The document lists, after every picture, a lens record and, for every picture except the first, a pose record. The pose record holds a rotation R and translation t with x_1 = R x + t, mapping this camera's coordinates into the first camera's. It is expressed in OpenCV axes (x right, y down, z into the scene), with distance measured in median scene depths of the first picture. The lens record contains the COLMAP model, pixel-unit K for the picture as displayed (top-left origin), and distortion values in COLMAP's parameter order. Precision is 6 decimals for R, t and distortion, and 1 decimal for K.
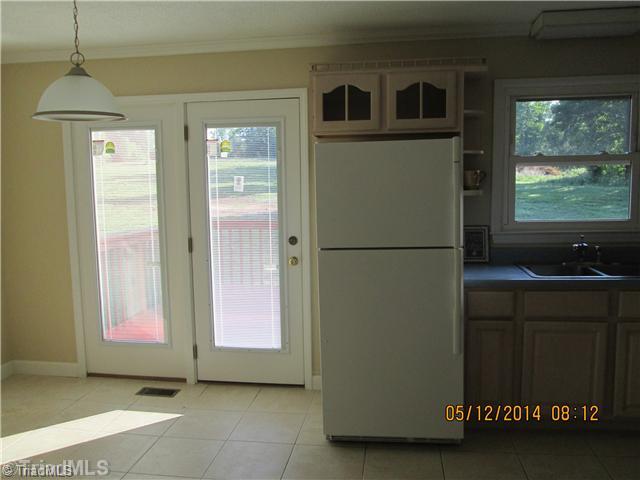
lens RADIAL K [[528.7, 0, 320.0], [0, 528.7, 240.0], [0, 0, 1]] dist [-0.059987, 0.011234]
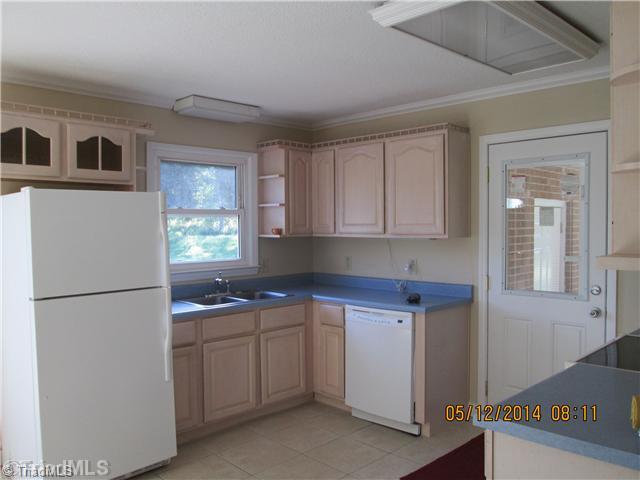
lens RADIAL K [[528.7, 0, 320.0], [0, 528.7, 240.0], [0, 0, 1]] dist [-0.059987, 0.011234]
pose [[0.591685, -0.004689, 0.806156, -0.397573], [0.083411, 0.994972, -0.055433, 0.004922], [-0.801843, 0.100041, 0.589101, 0.037565]]
